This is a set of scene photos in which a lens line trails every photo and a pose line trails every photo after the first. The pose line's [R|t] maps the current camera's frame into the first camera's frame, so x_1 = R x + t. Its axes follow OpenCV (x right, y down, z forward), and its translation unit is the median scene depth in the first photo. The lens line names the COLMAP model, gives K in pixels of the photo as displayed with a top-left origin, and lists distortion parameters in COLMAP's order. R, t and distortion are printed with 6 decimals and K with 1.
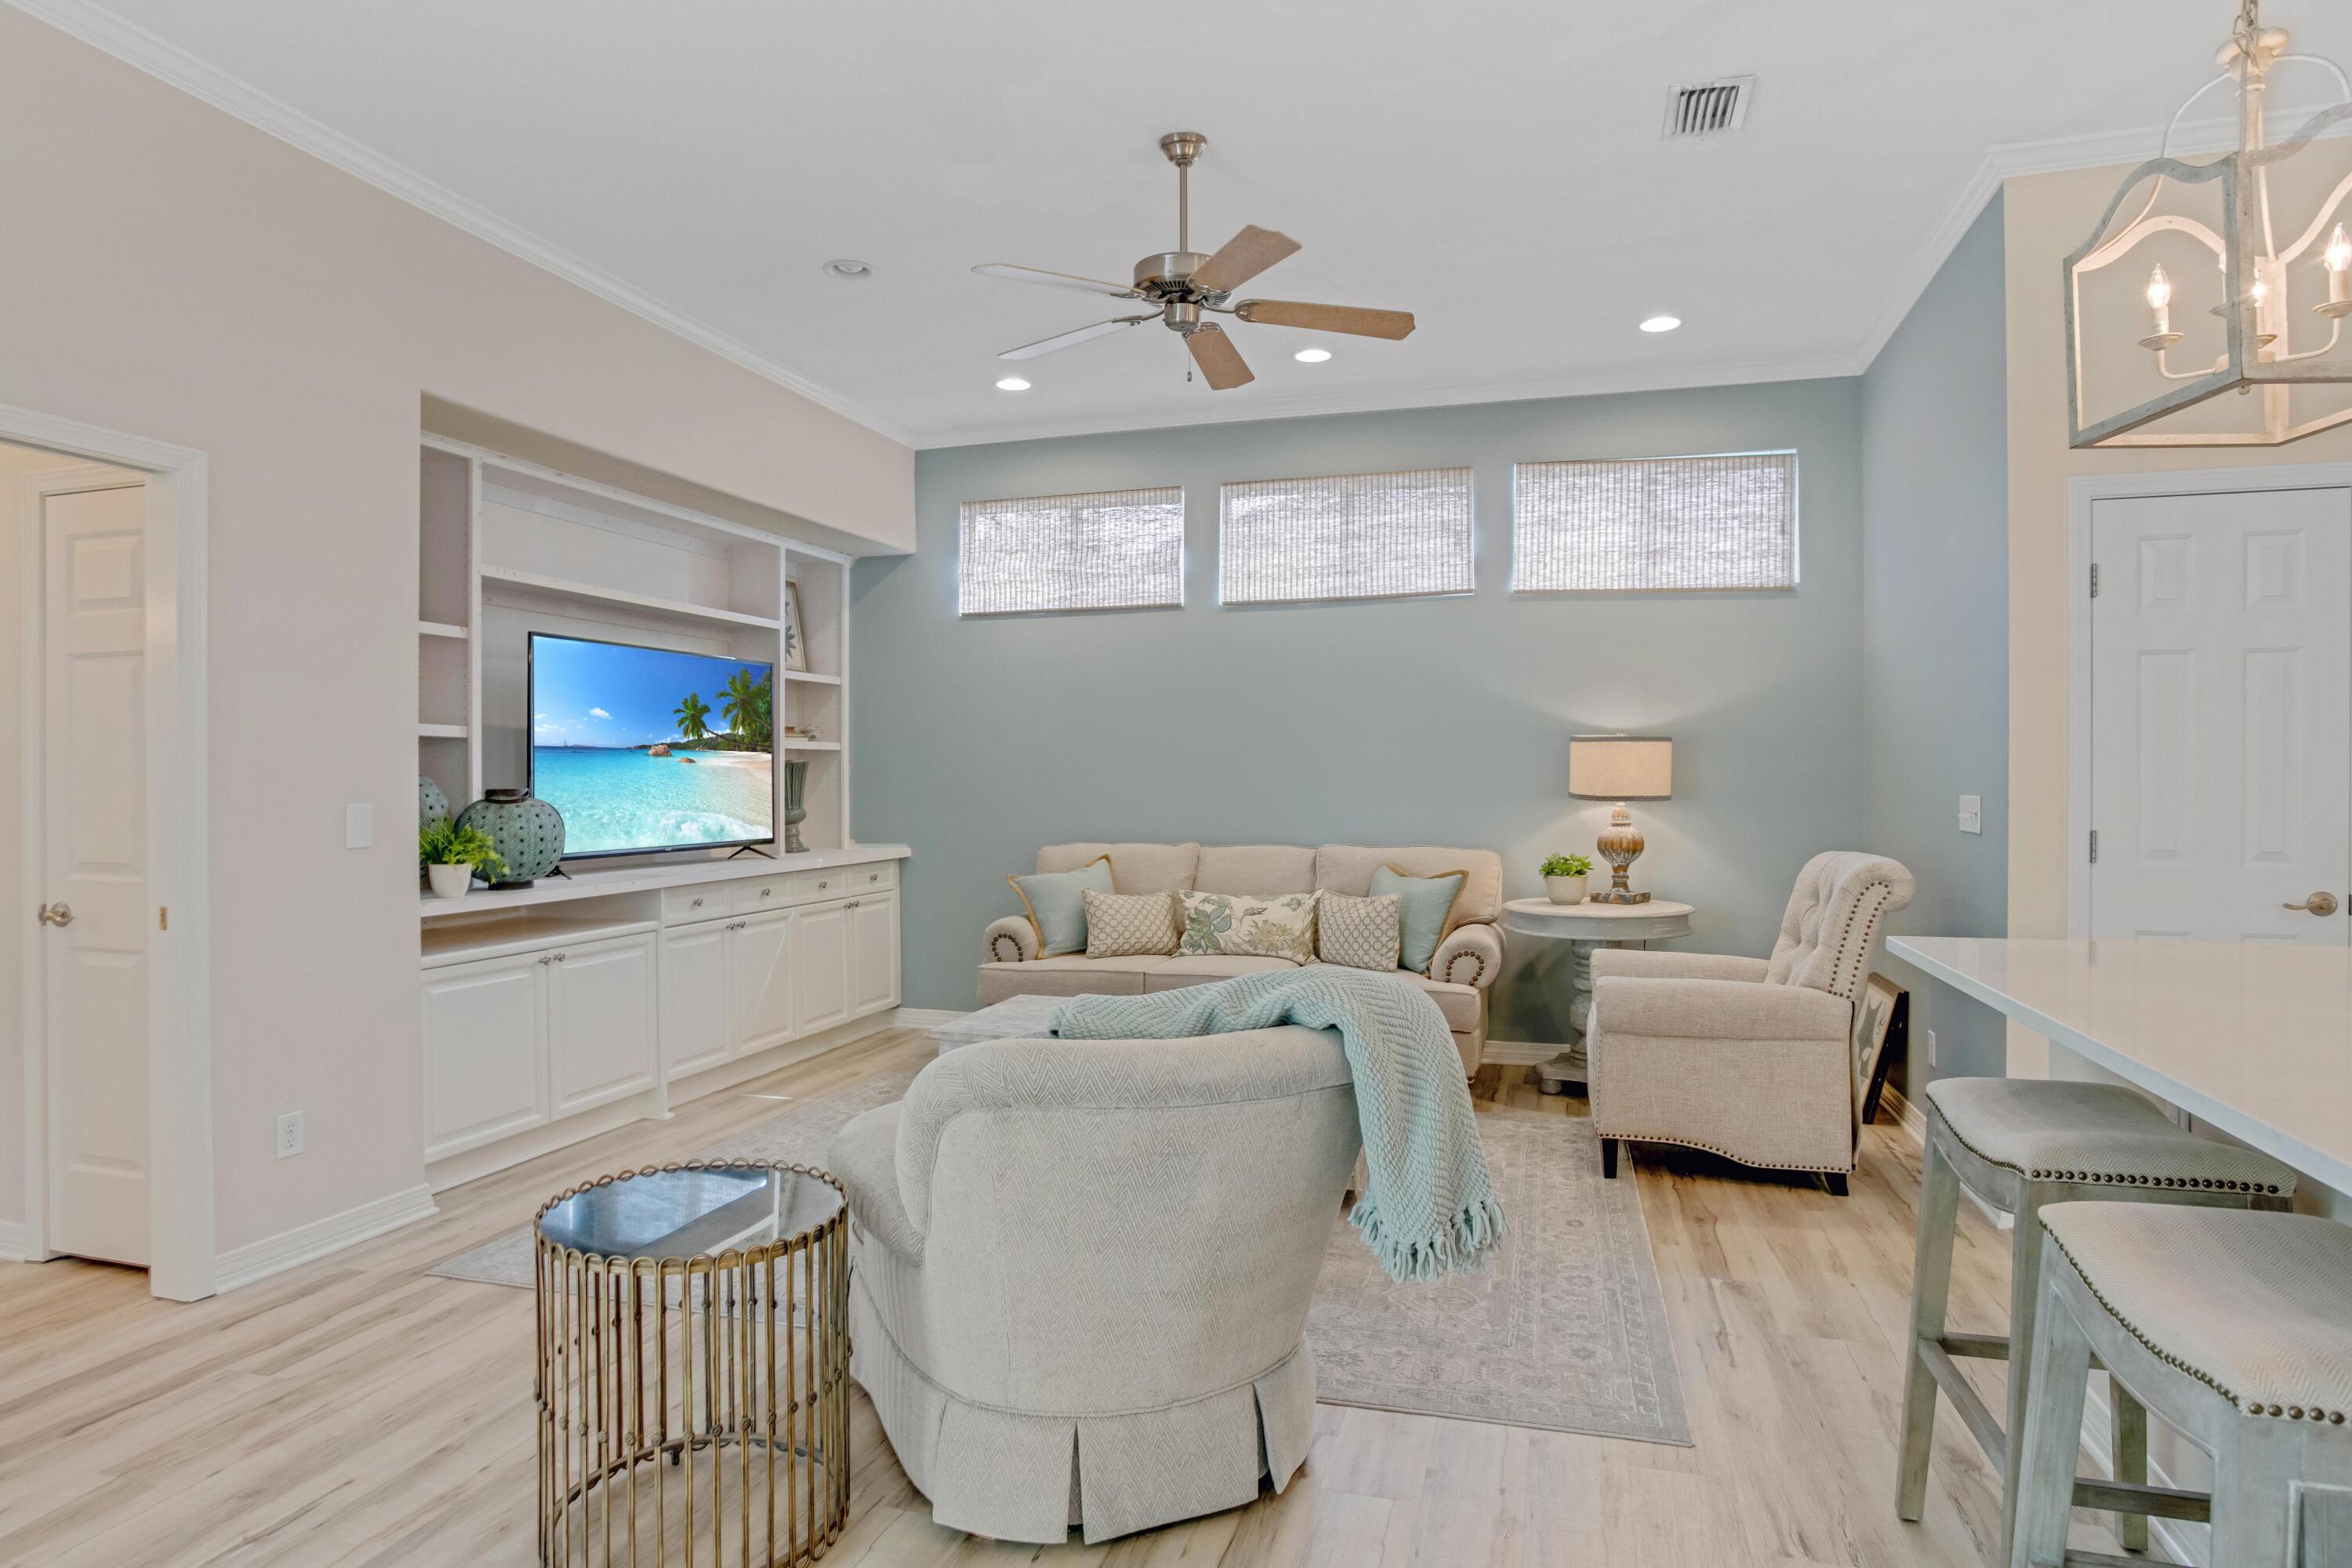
lens RADIAL K [[1286.5, 0, 1187.5], [0, 1286.5, 768.8], [0, 0, 1]] dist [-0.036441, 0.014330]
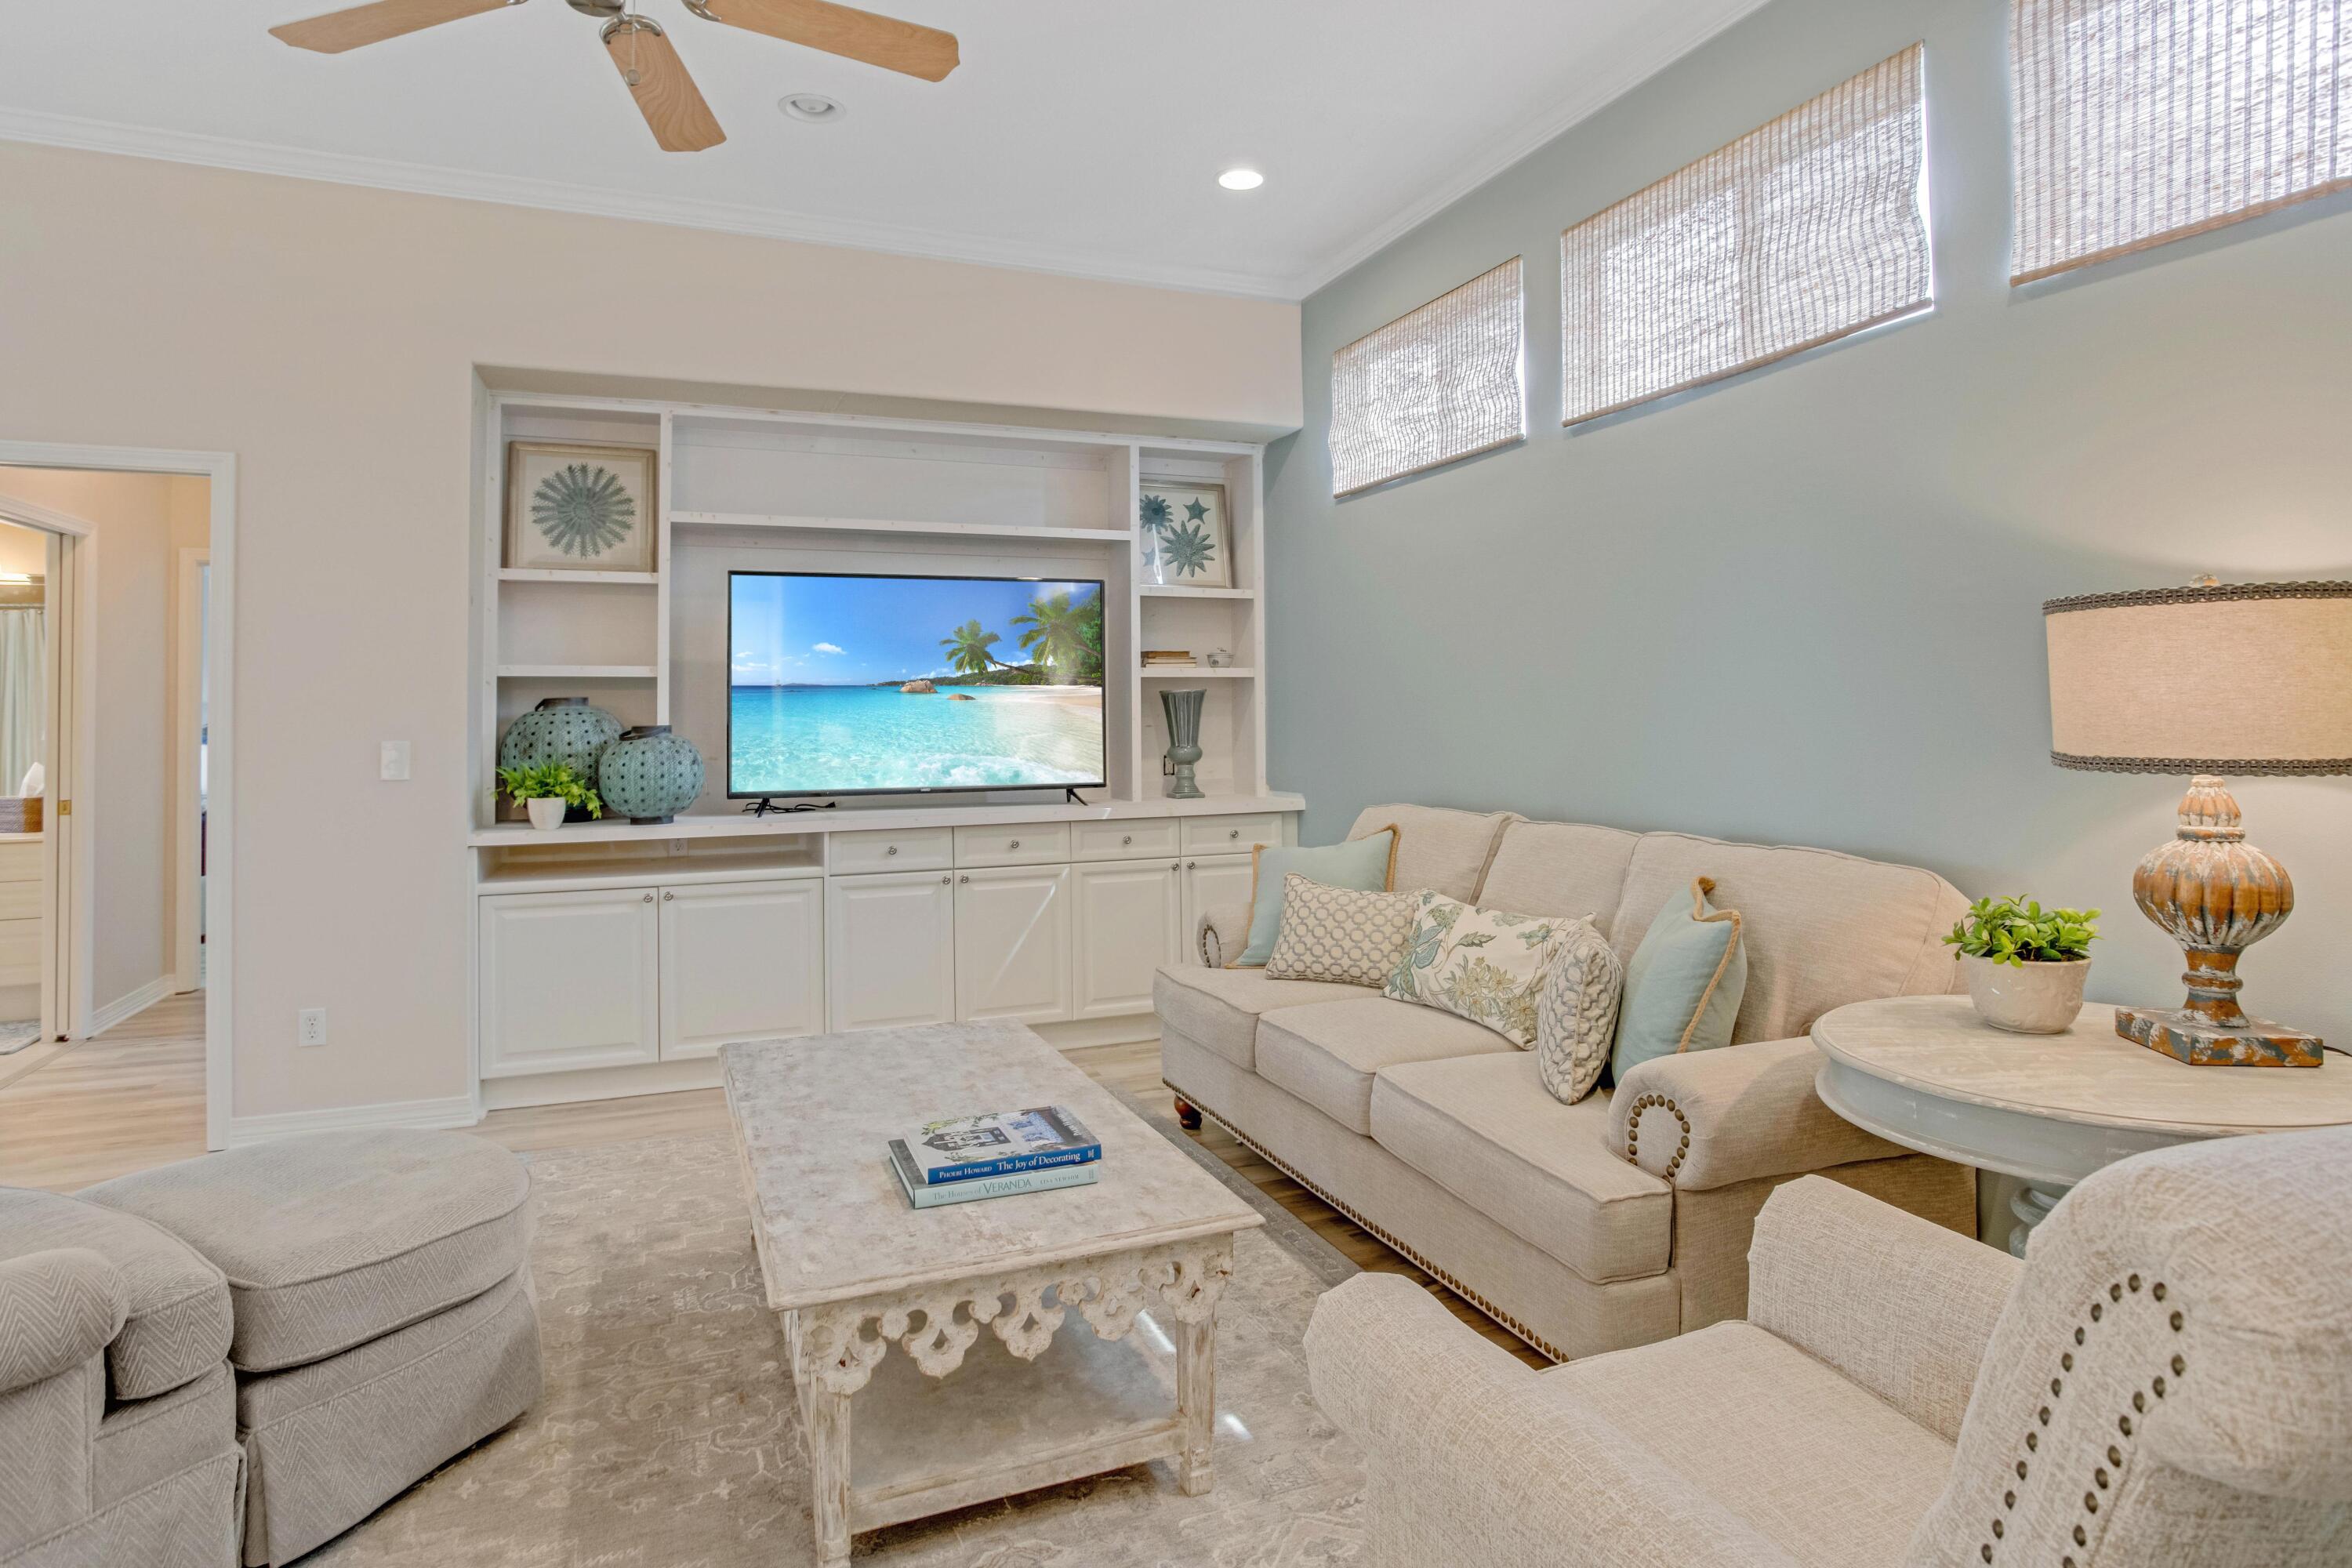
lens RADIAL K [[1286.5, 0, 1232.6], [0, 1286.5, 704.3], [0, 0, 1]] dist [-0.036441, 0.014330]
pose [[0.638474, -0.007627, -0.769606, 0.435114], [0.011565, 0.999933, -0.000315, 0.002283], [0.769557, -0.008699, 0.638519, 0.548614]]
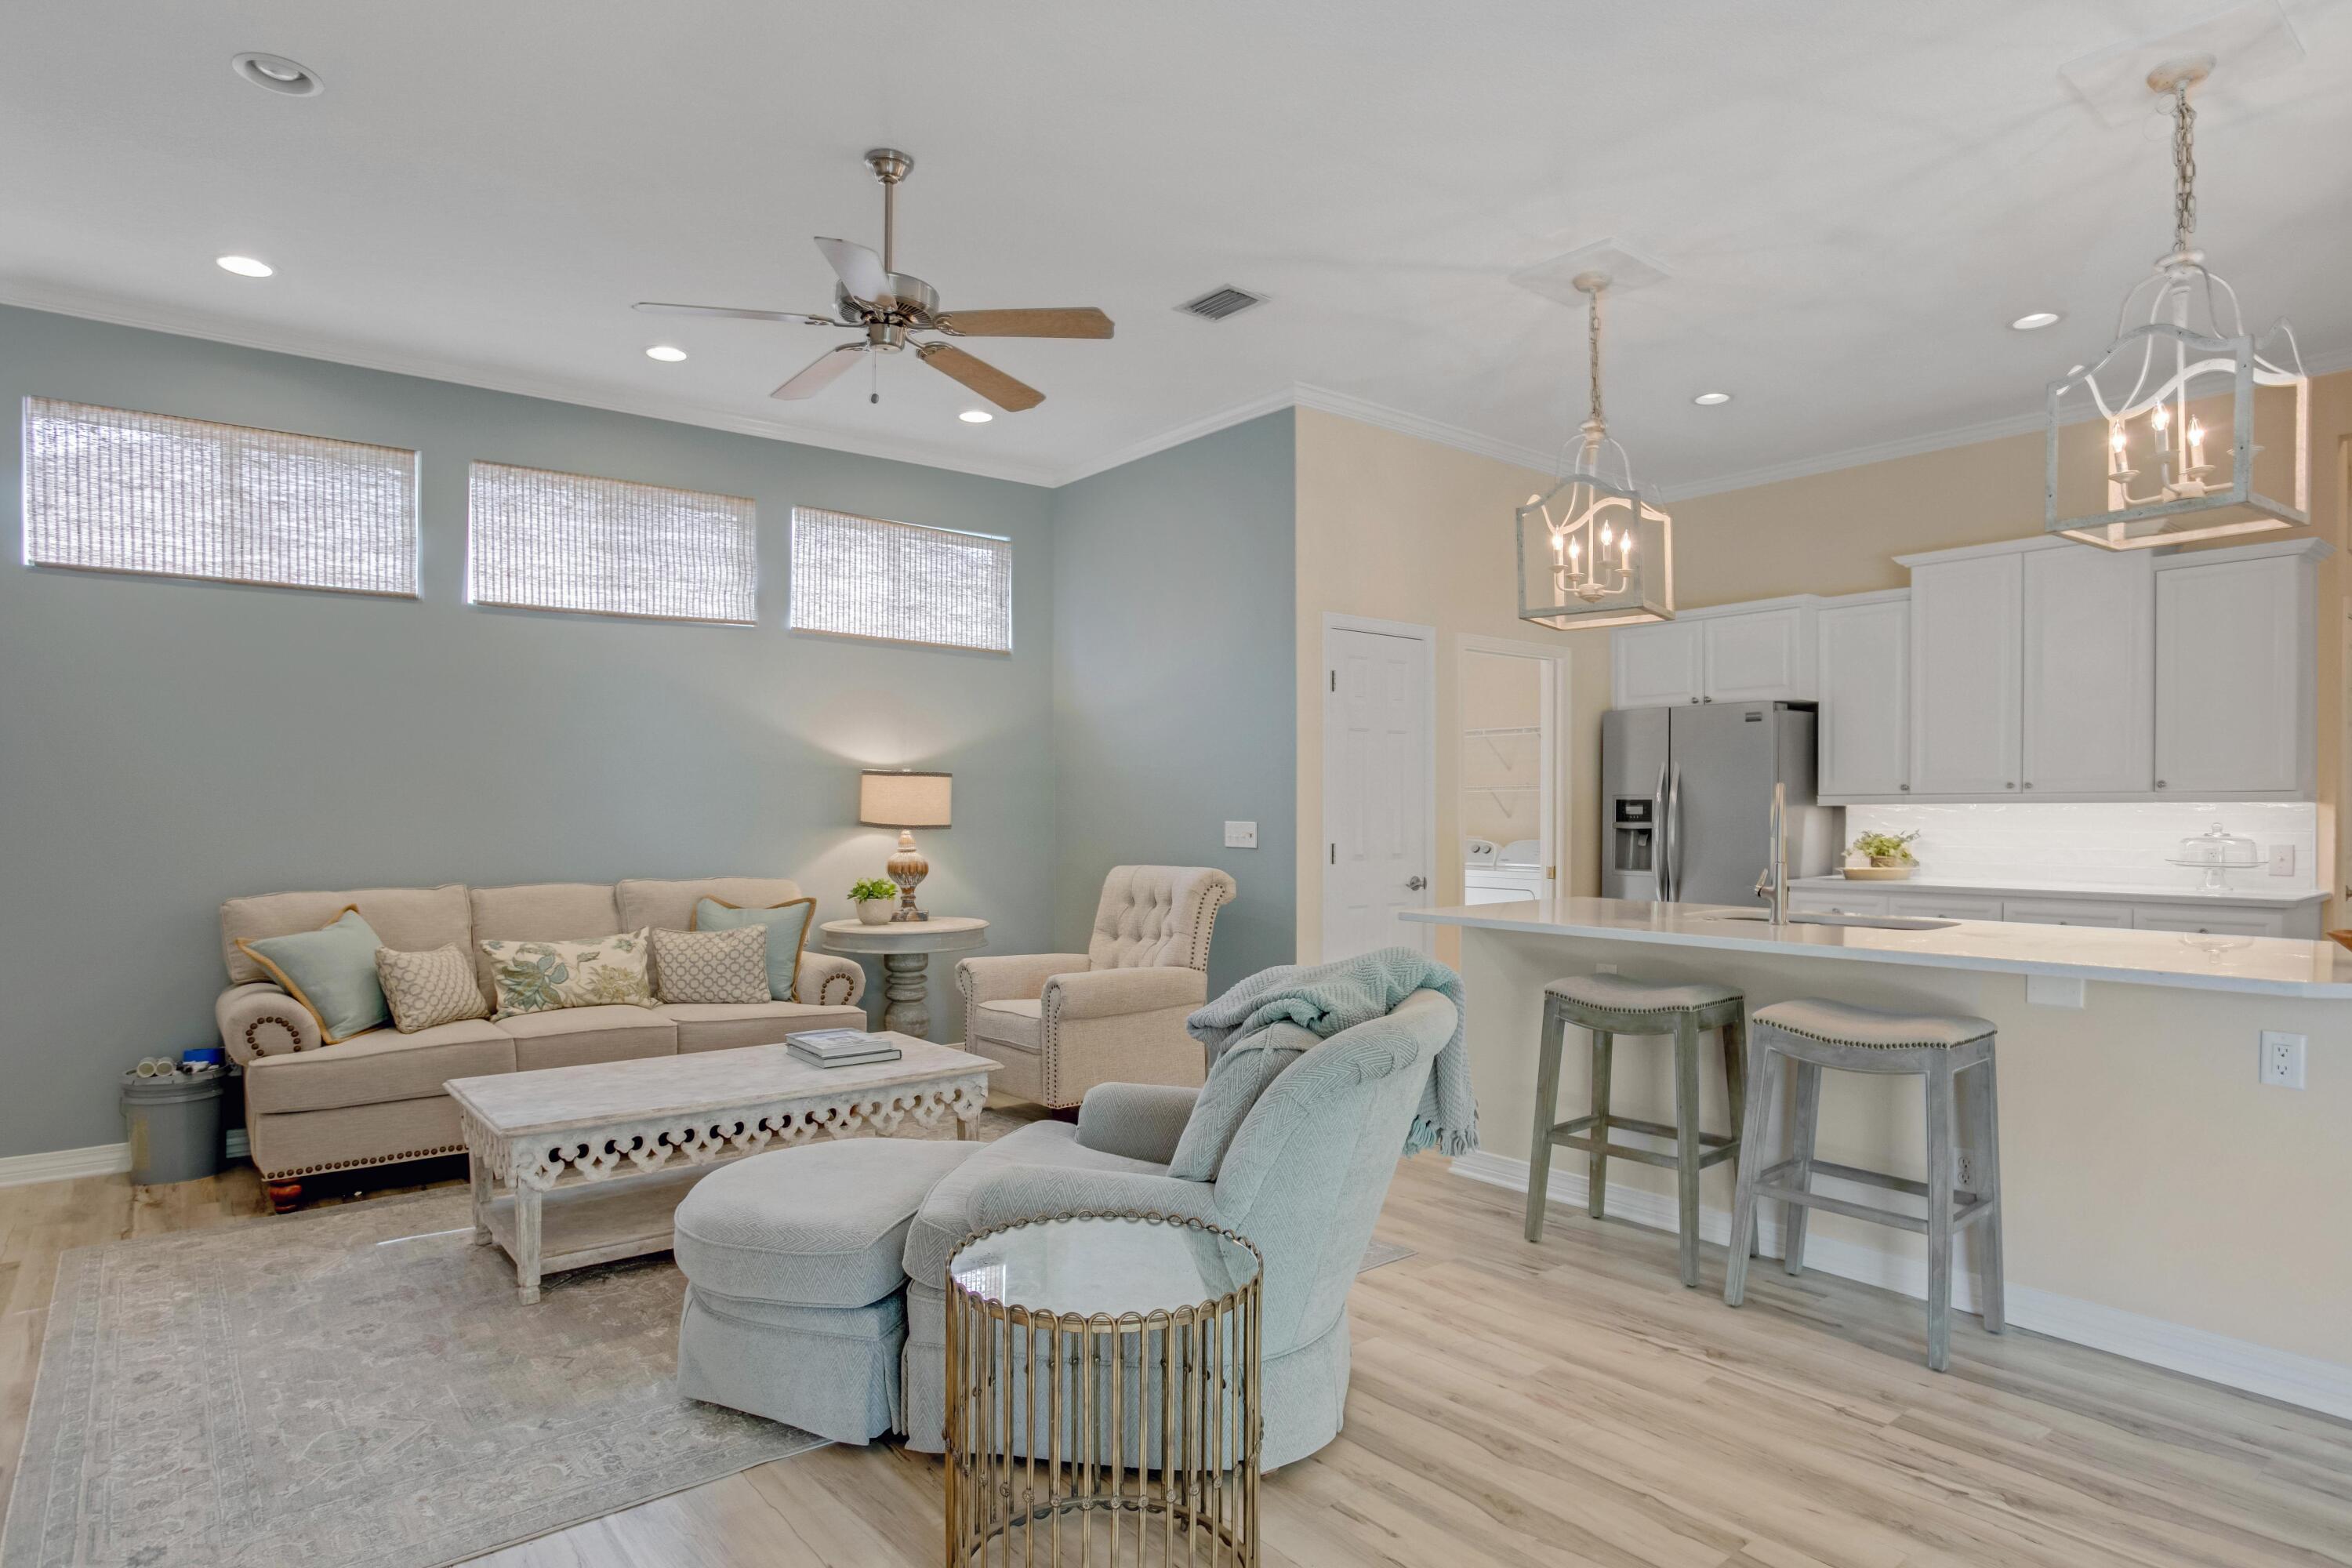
lens RADIAL K [[1286.5, 0, 1169.3], [0, 1286.5, 842.9], [0, 0, 1]] dist [-0.036441, 0.014330]
pose [[0.595810, -0.020375, 0.802867, -0.425631], [-0.009638, 0.999425, 0.032516, -0.001935], [-0.803068, -0.027111, 0.595271, 0.144792]]
